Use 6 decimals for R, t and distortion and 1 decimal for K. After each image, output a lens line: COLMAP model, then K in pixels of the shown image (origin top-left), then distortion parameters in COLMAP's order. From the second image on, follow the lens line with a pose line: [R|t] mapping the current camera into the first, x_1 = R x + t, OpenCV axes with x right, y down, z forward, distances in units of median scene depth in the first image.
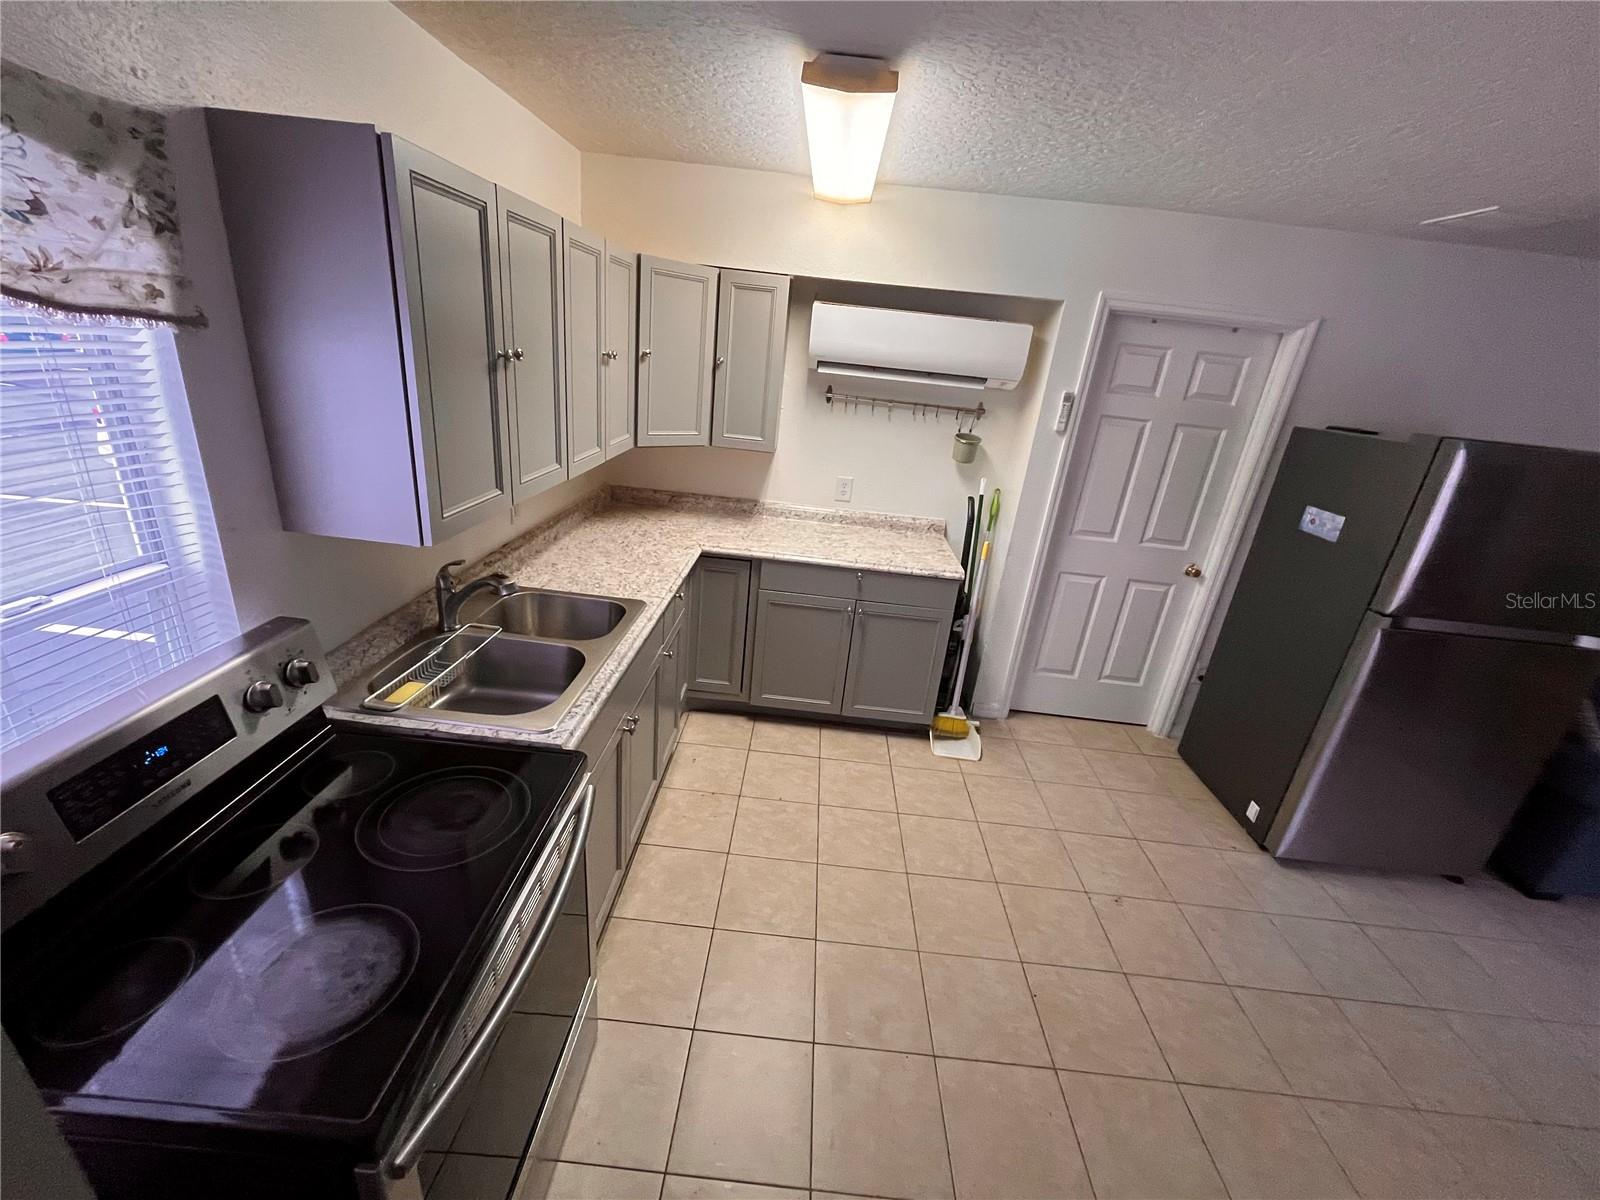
lens RADIAL K [[646.4, 0, 795.8], [0, 646.4, 600.9], [0, 0, 1]] dist [-0.002602, -0.000663]
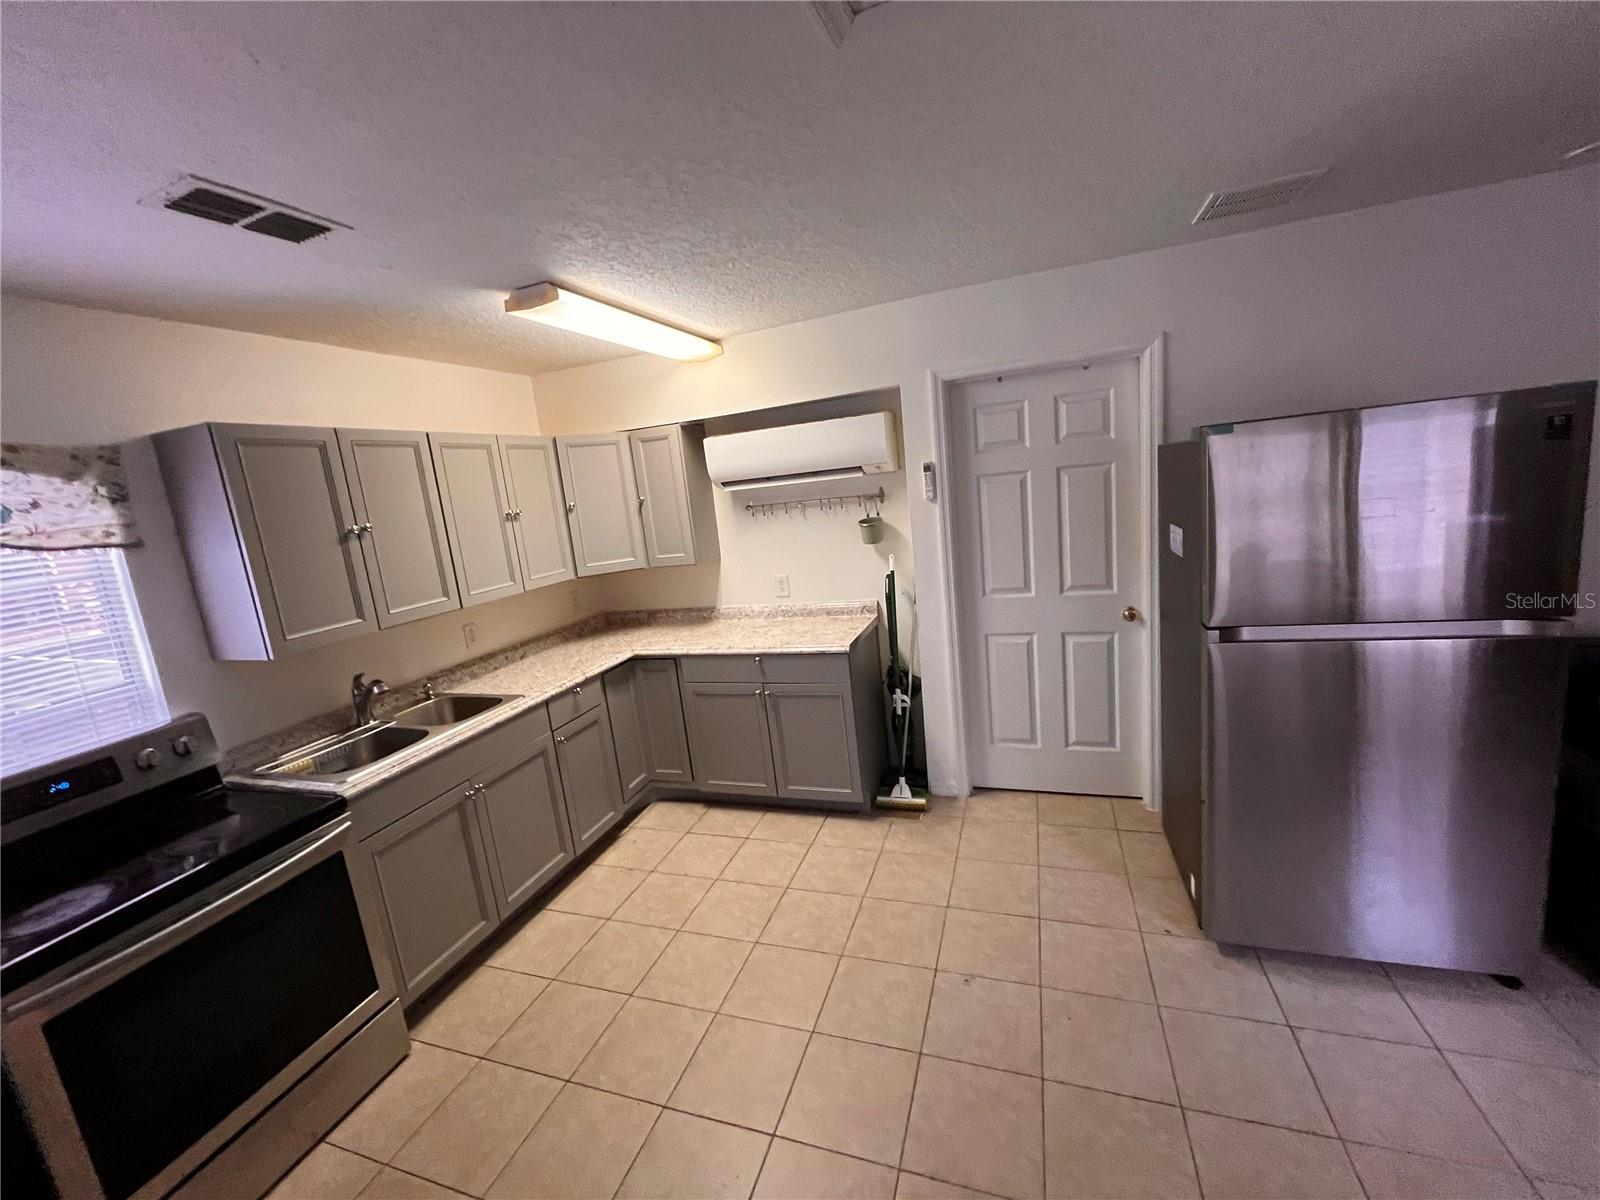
lens RADIAL K [[646.4, 0, 795.8], [0, 646.4, 600.9], [0, 0, 1]] dist [-0.002602, -0.000663]
pose [[0.936087, -0.145613, -0.320217, 0.533134], [0.081465, 0.975292, -0.205350, 0.094705], [0.342206, 0.166139, 0.924820, -0.004016]]
